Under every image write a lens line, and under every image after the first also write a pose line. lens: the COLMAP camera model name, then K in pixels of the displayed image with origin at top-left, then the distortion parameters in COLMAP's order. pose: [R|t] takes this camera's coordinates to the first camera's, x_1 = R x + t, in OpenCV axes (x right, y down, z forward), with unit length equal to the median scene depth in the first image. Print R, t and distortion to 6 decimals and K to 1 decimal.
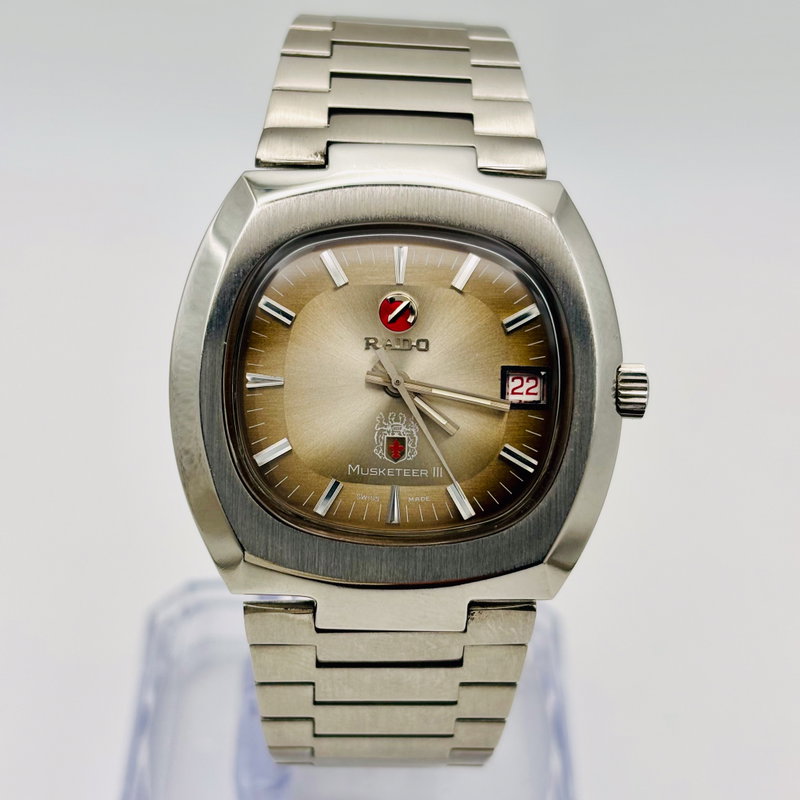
lens RADIAL K [[1692.0, 0, 402.1], [0, 1692.0, 399.6], [0, 0, 1]] dist [0.079700, 0.000000]
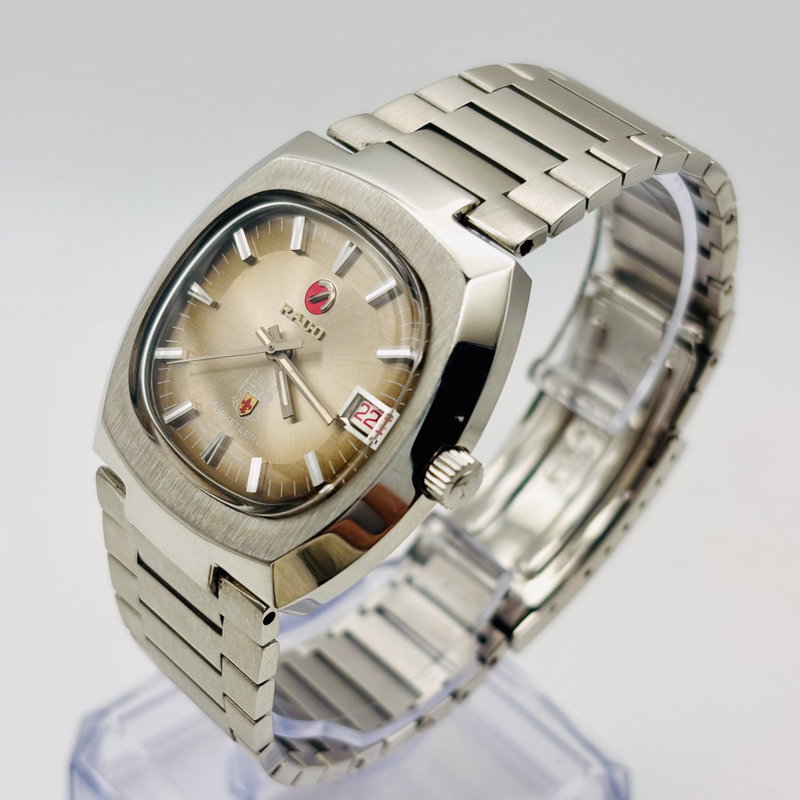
lens RADIAL K [[1692.0, 0, 403.0], [0, 1692.0, 405.1], [0, 0, 1]] dist [0.079700, 0.000000]
pose [[0.661271, 0.454655, -0.596665, 0.657157], [-0.514389, 0.853772, 0.080484, -0.100962], [0.546009, 0.253696, 0.798444, 0.206021]]
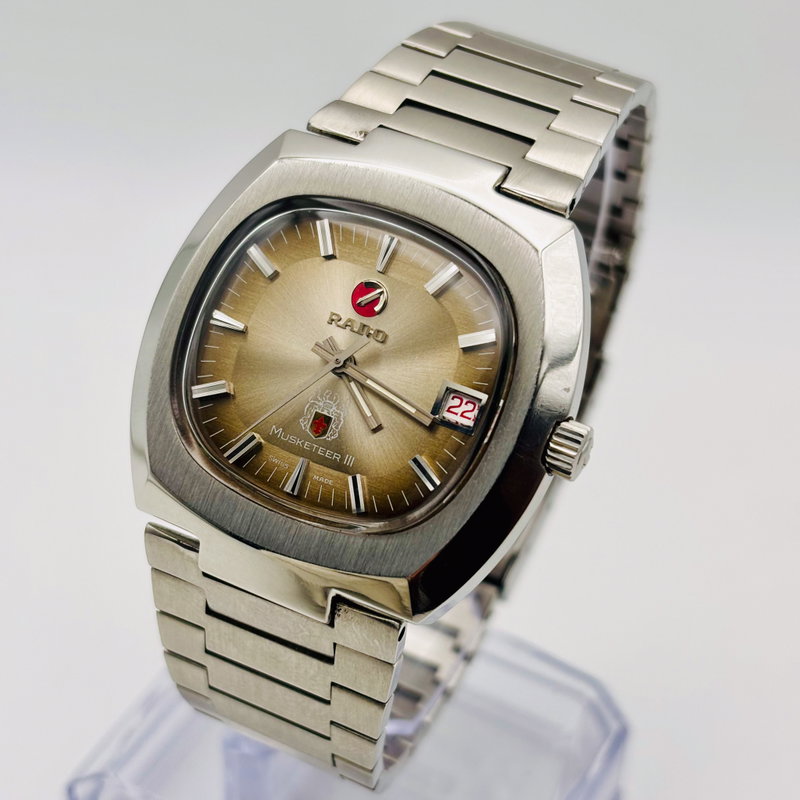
lens RADIAL K [[1692.0, 0, 392.4], [0, 1692.0, 393.6], [0, 0, 1]] dist [0.079700, 0.000000]
pose [[0.884751, 0.303437, -0.353755, 0.366838], [-0.326145, 0.945307, -0.004849, 0.002085], [0.332936, 0.119665, 0.935326, 0.071853]]
